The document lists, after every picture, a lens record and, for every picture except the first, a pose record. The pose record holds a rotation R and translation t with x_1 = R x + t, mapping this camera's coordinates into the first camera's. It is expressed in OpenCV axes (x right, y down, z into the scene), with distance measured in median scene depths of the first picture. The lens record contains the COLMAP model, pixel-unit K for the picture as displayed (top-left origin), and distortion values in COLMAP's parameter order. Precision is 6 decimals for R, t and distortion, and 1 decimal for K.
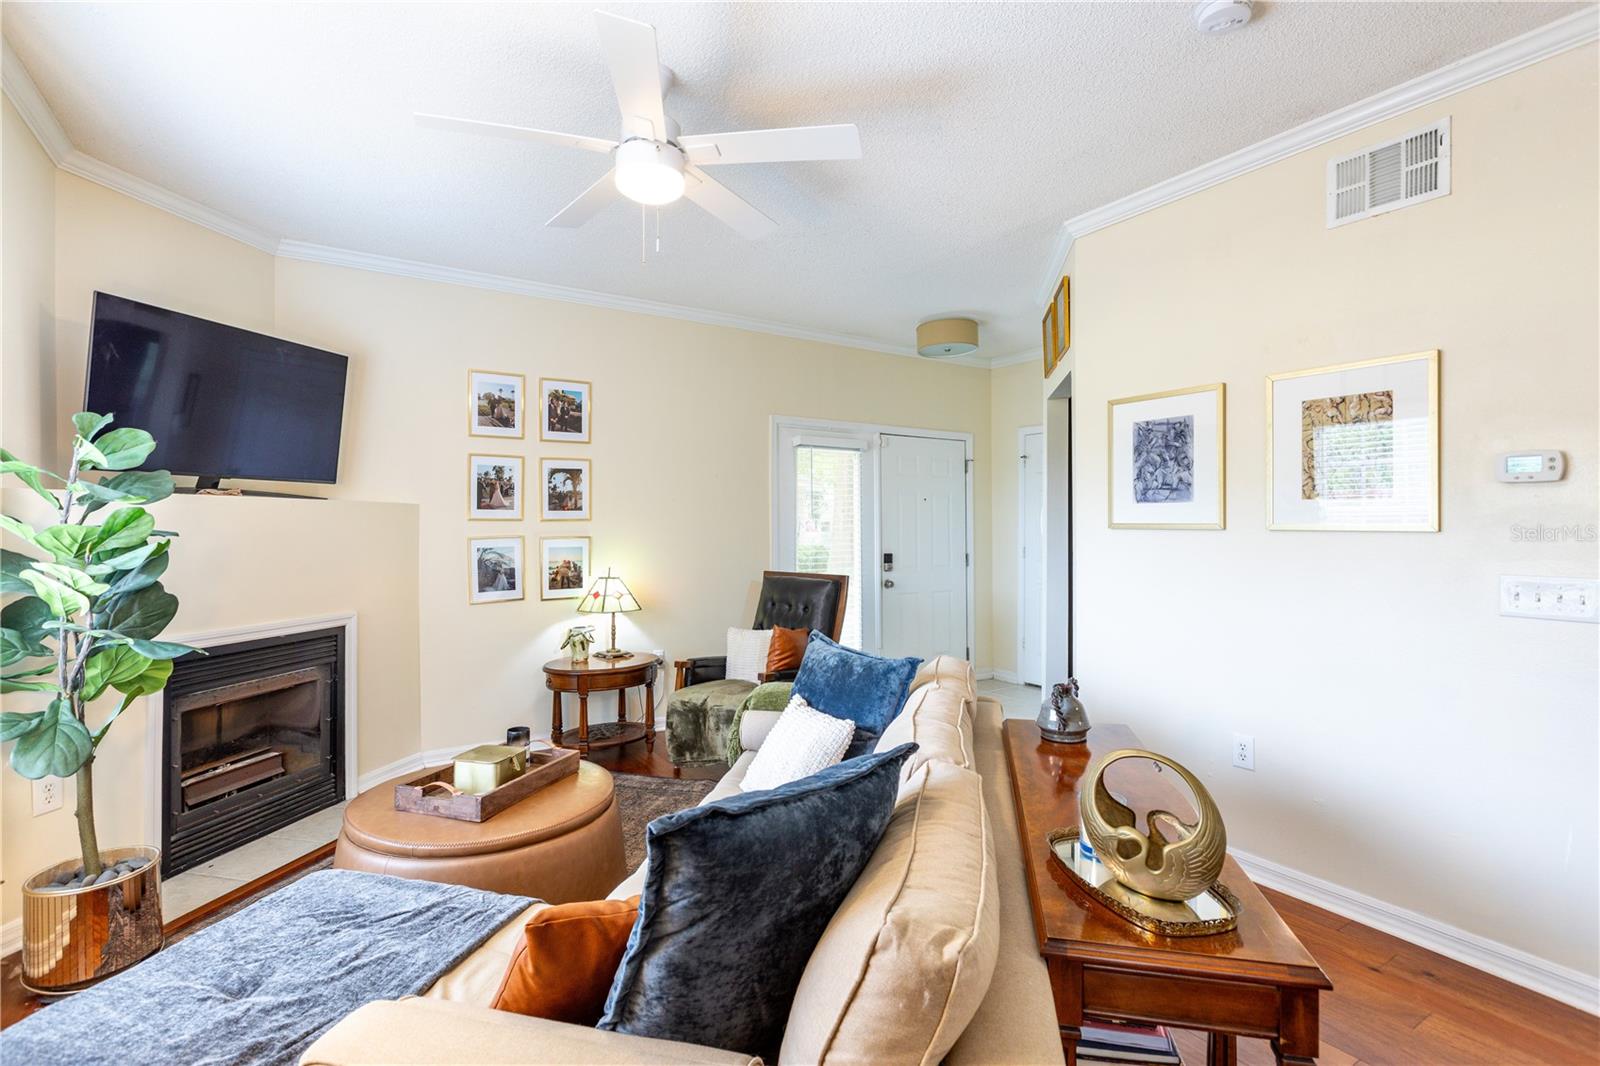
lens RADIAL K [[770.7, 0, 801.2], [0, 770.7, 522.6], [0, 0, 1]] dist [-0.000295, 0.000100]
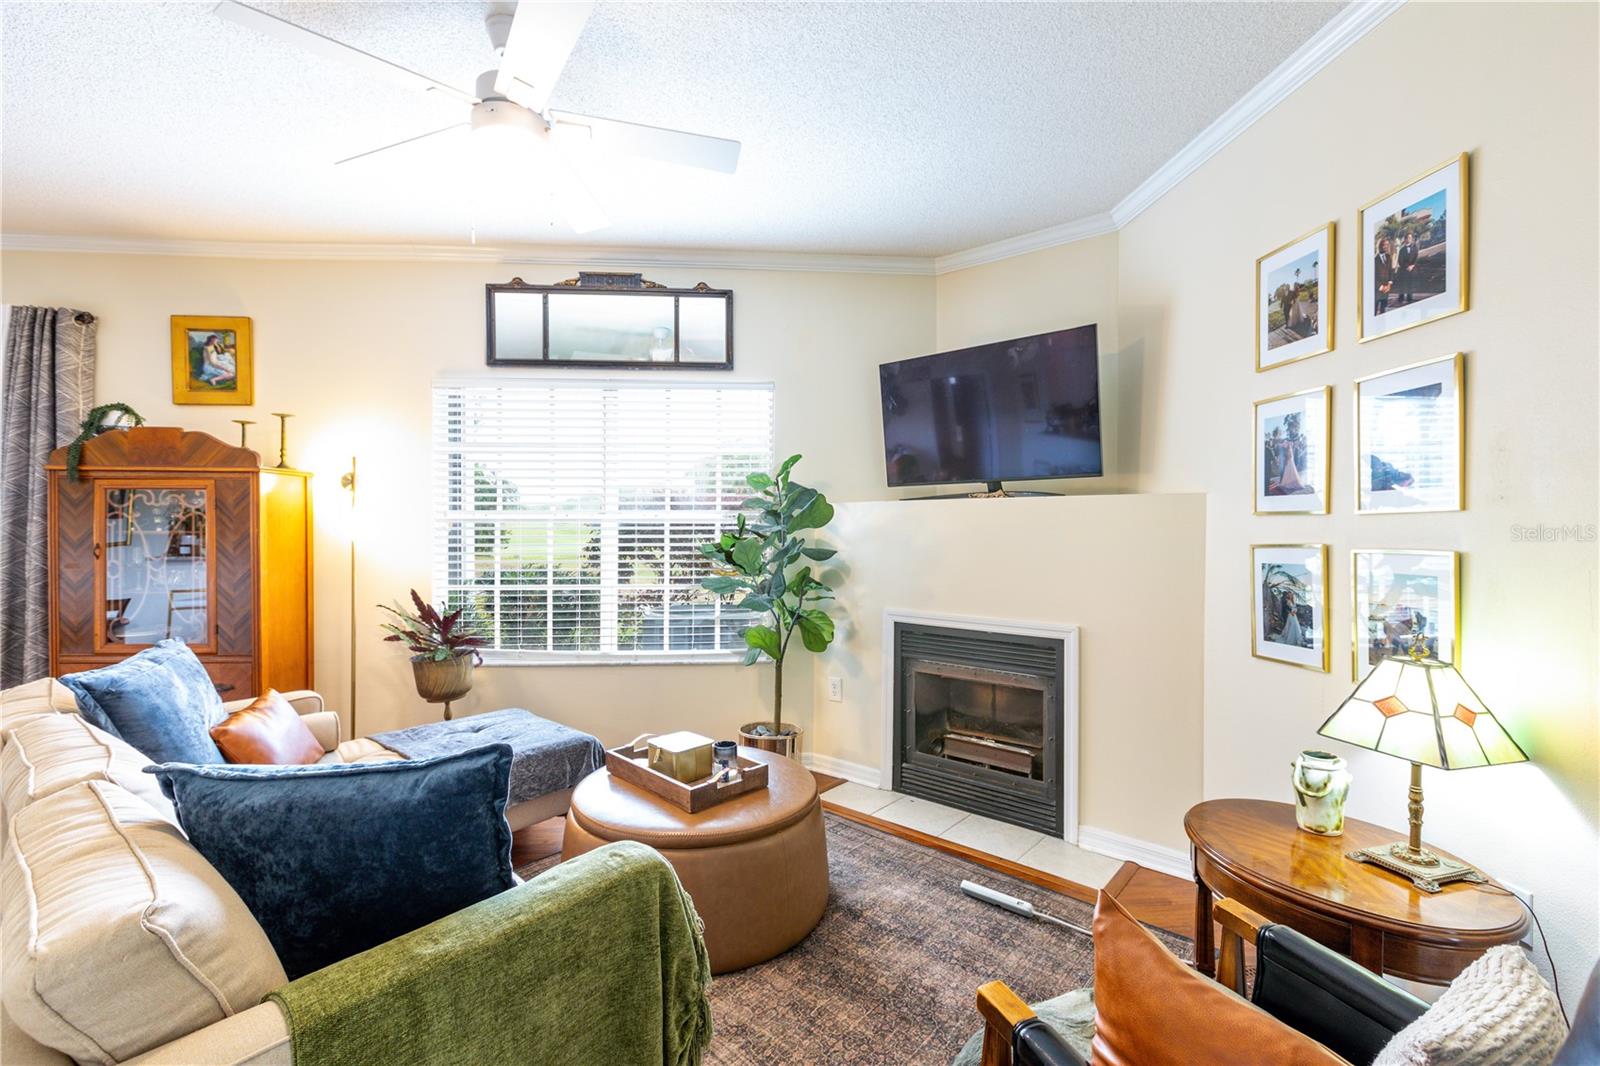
lens RADIAL K [[695.9, 0, 800.0], [0, 695.9, 533.0], [0, 0, 1]] dist [0.000275, -0.000167]
pose [[-0.464882, 0.010501, -0.885310, 0.200270], [0.004221, 0.999945, 0.009644, 0.003762], [0.885363, 0.000746, -0.464901, 0.917703]]
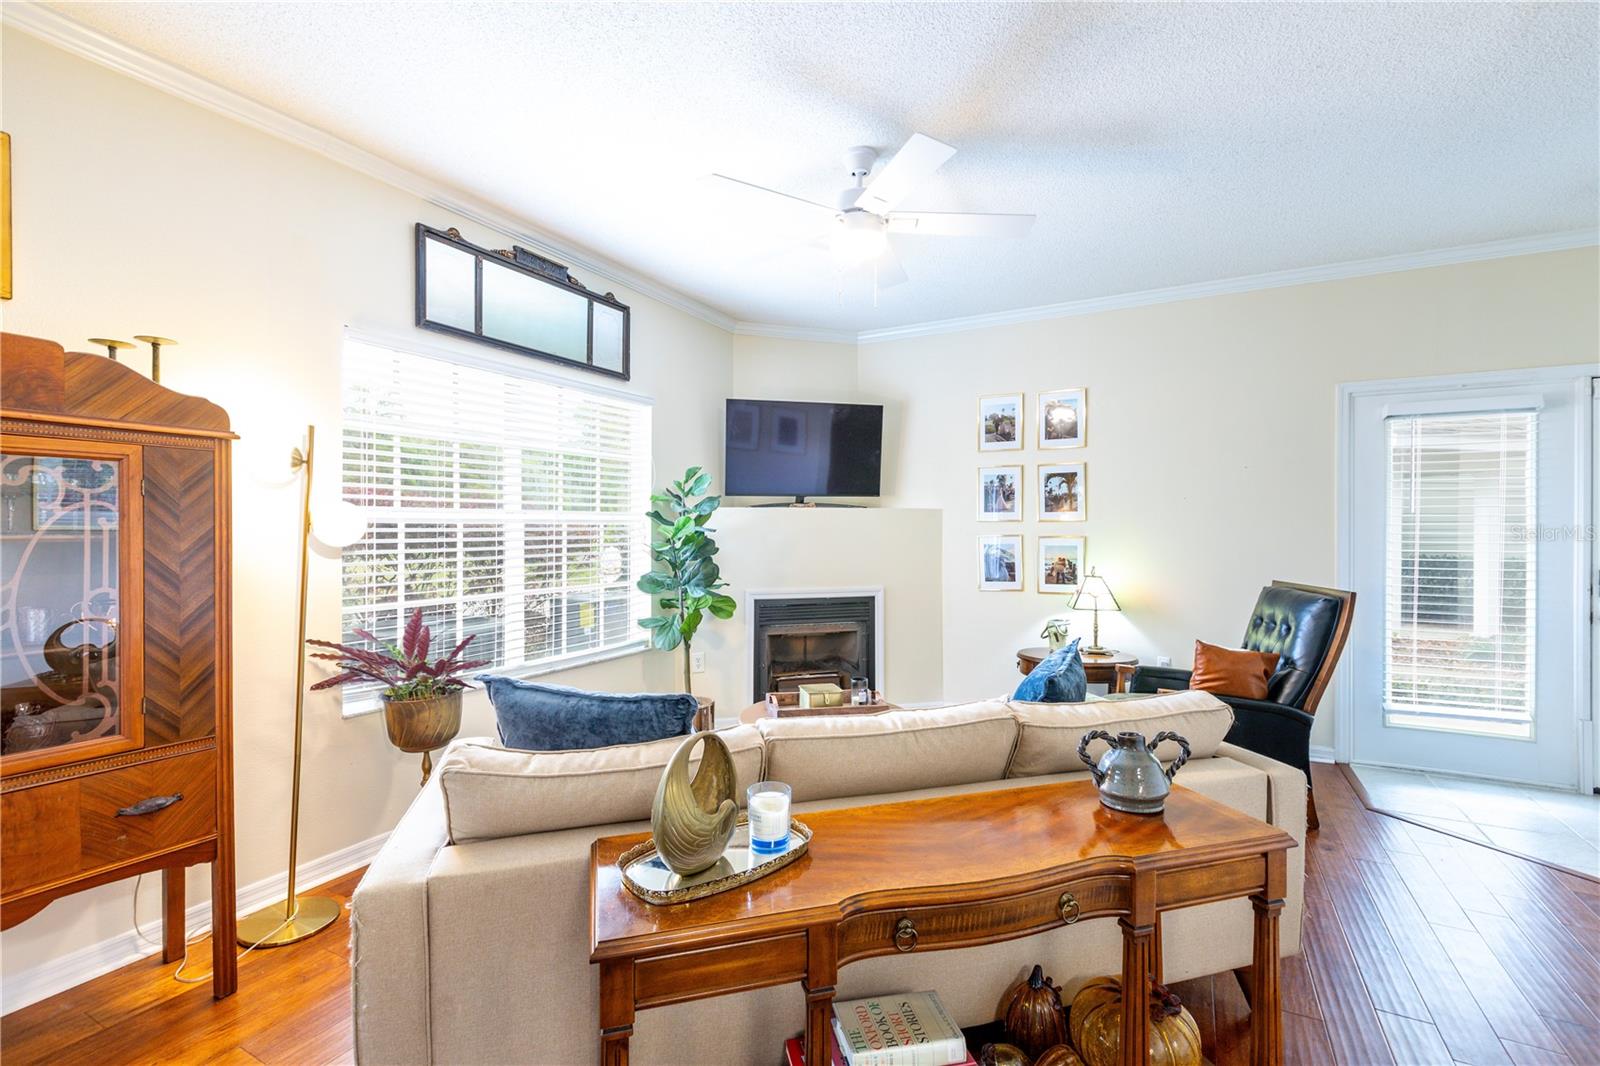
lens RADIAL K [[695.9, 0, 800.0], [0, 695.9, 533.0], [0, 0, 1]] dist [0.000275, -0.000167]
pose [[0.481772, 0.006971, -0.876269, 0.387932], [0.004638, 0.999934, 0.010505, 0.002446], [0.876284, -0.009125, 0.481708, 0.218466]]
